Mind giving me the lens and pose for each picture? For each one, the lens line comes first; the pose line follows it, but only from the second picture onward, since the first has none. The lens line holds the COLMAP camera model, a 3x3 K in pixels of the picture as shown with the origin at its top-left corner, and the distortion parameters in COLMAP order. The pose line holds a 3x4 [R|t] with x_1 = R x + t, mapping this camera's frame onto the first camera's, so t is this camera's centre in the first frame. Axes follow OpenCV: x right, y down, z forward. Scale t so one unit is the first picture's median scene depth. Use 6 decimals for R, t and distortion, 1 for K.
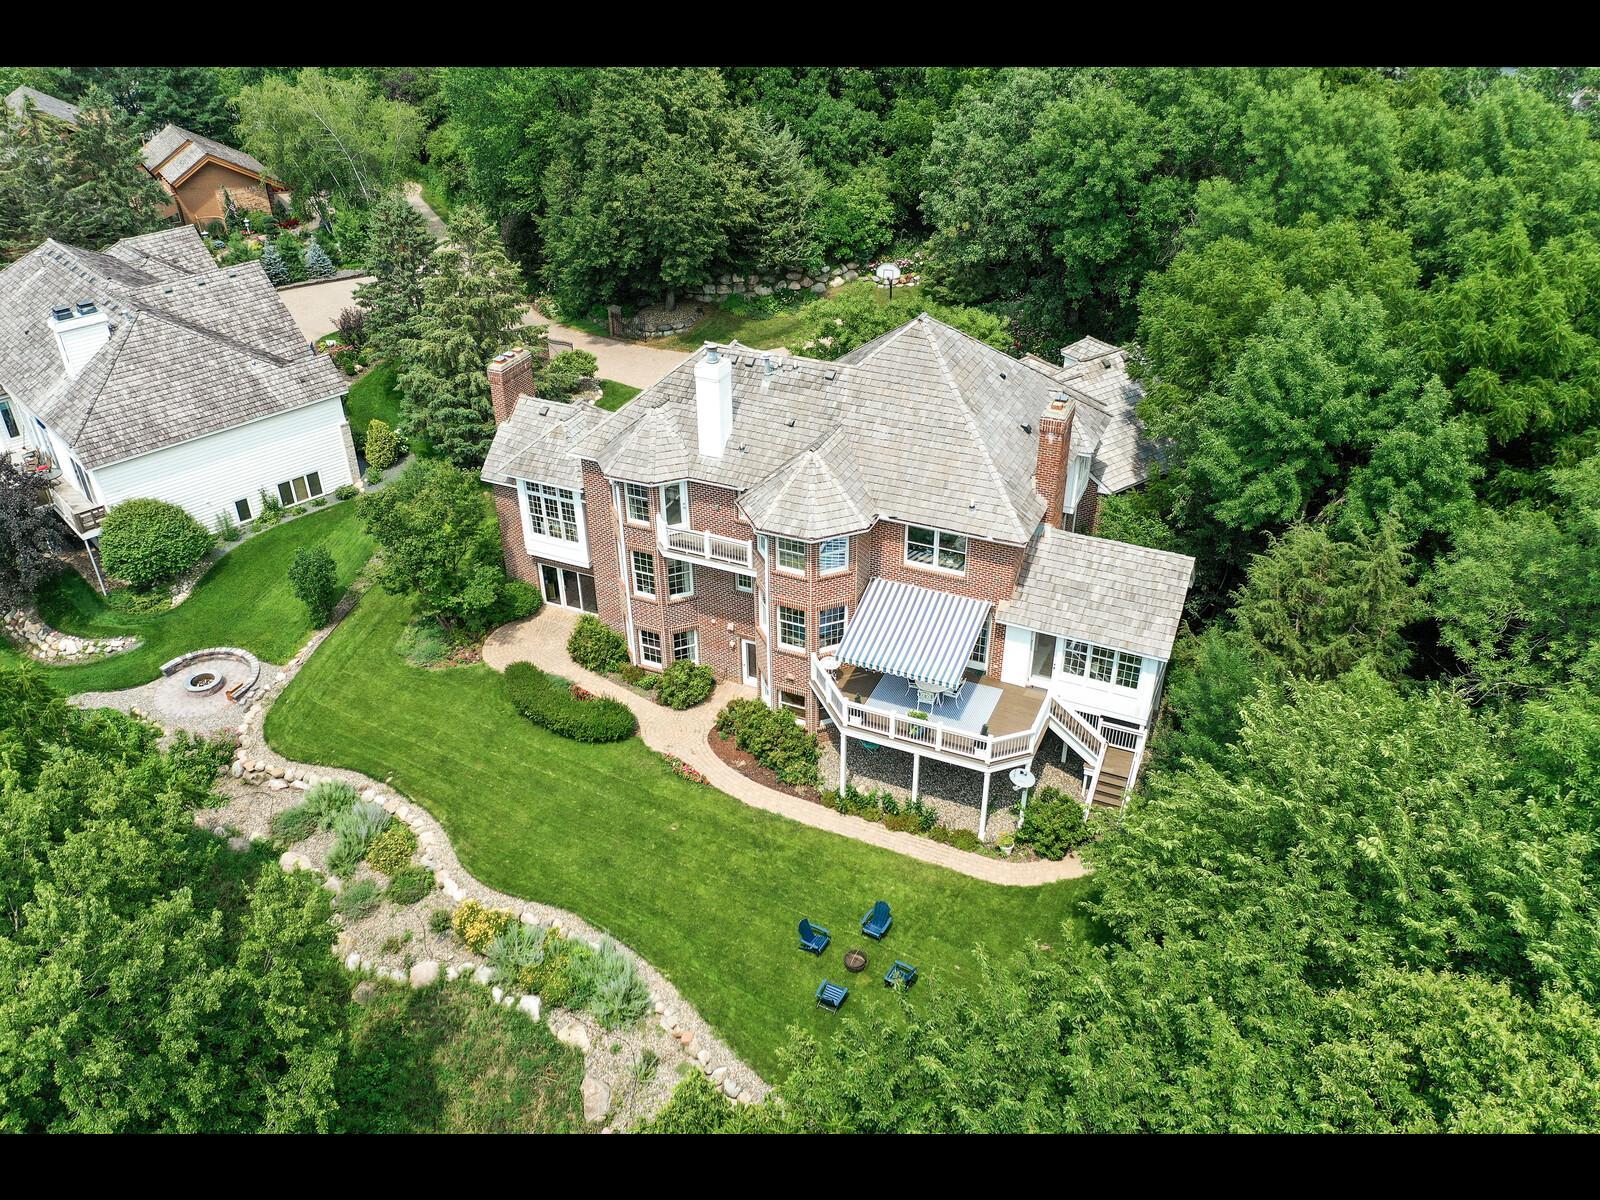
lens RADIAL K [[1253.5, 0, 800.0], [0, 1253.5, 600.0], [0, 0, 1]] dist [-0.018846, -0.000297]
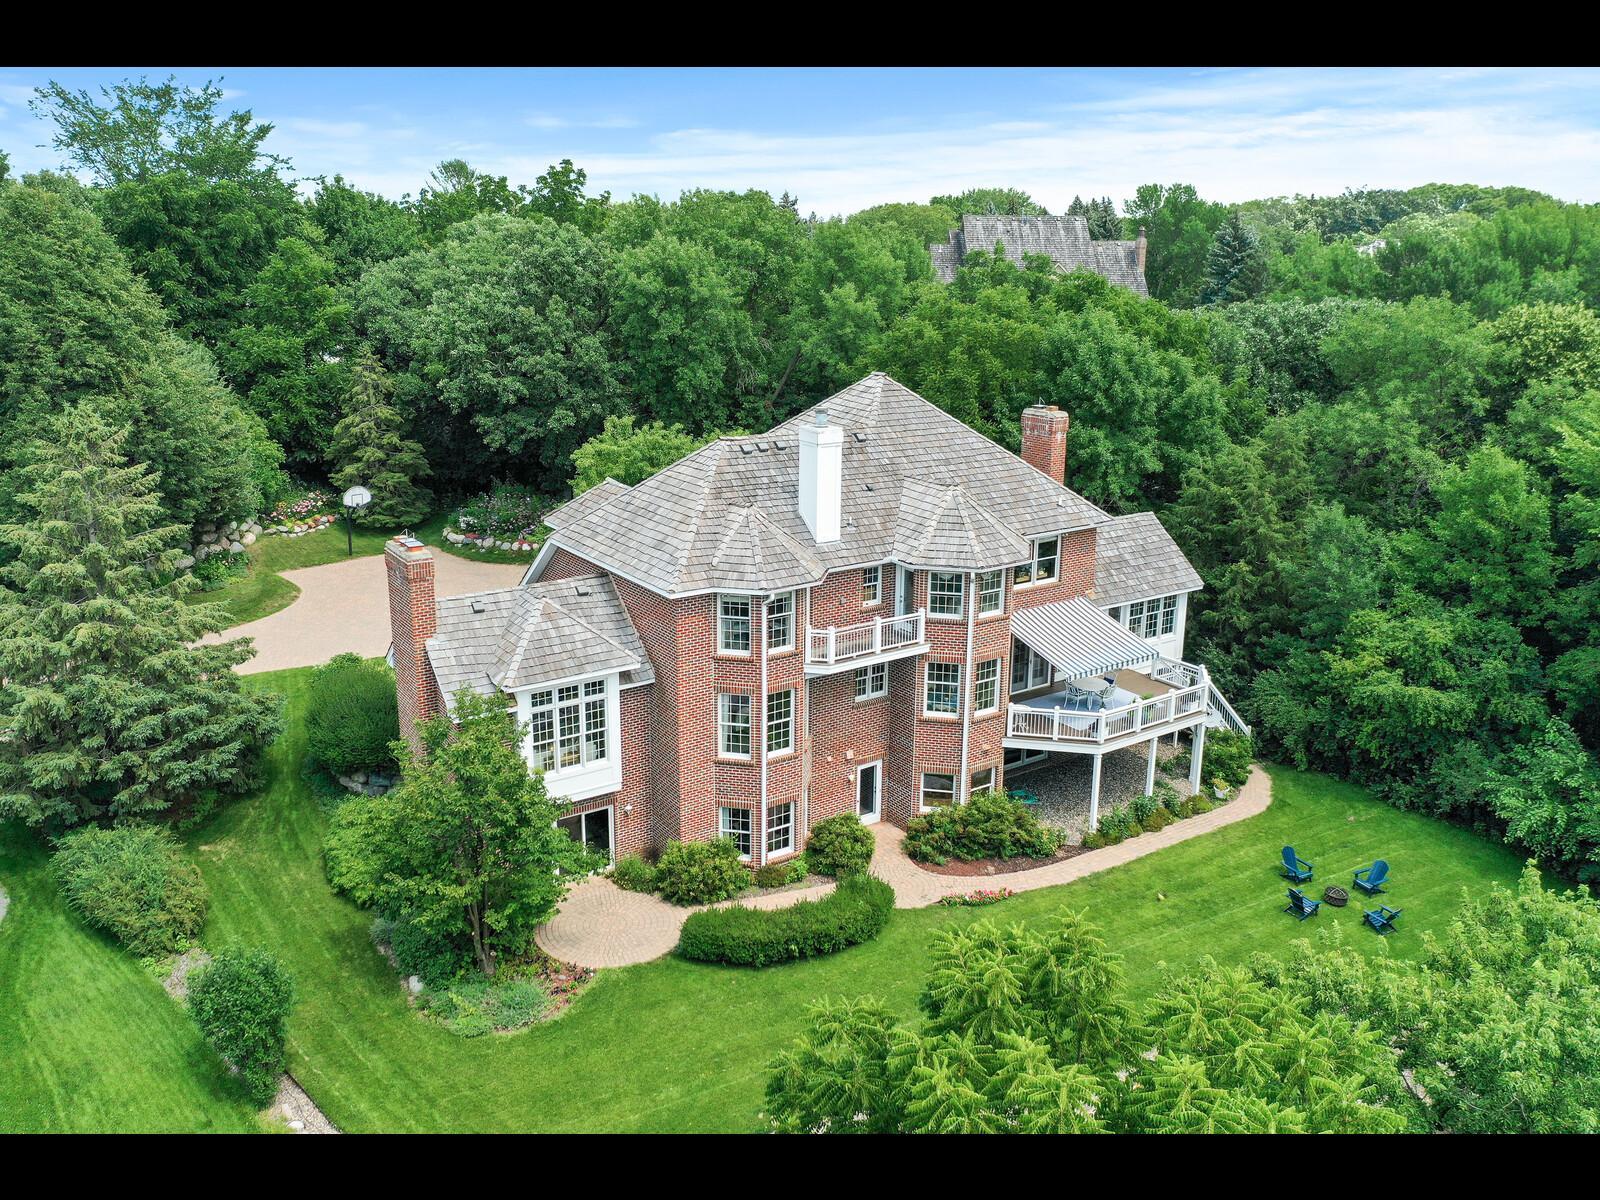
lens RADIAL K [[1263.3, 0, 785.3], [0, 1263.3, 567.9], [0, 0, 1]] dist [-0.015273, -0.009283]
pose [[0.532190, -0.199697, 0.822736, -0.708827], [0.445875, 0.892206, -0.071858, -0.045697], [-0.719701, 0.405079, 0.563863, 0.492967]]
